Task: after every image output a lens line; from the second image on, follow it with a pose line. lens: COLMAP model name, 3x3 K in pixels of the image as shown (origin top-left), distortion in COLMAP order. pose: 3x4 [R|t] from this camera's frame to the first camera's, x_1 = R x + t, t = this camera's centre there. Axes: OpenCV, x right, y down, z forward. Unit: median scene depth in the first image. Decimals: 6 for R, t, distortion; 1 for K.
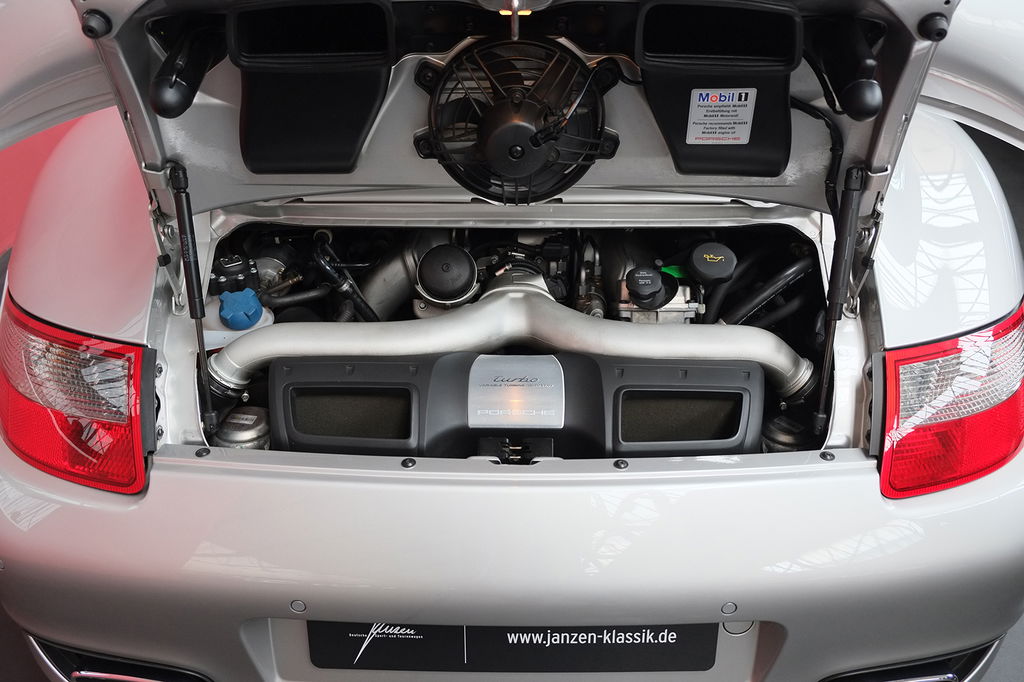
lens RADIAL K [[918.8, 0, 511.4], [0, 918.8, 338.8], [0, 0, 1]] dist [-0.007422, -0.006700]
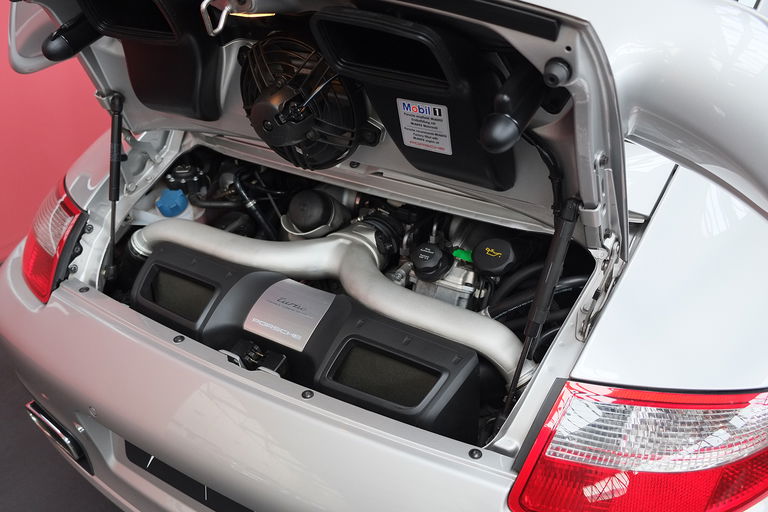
lens RADIAL K [[689.1, 0, 383.9], [0, 689.1, 257.8], [0, 0, 1]] dist [-0.007422, -0.006700]
pose [[0.859264, 0.257632, -0.441918, 0.543002], [-0.250753, 0.965134, 0.075097, -0.126747], [0.445858, 0.046284, 0.893906, 0.219038]]
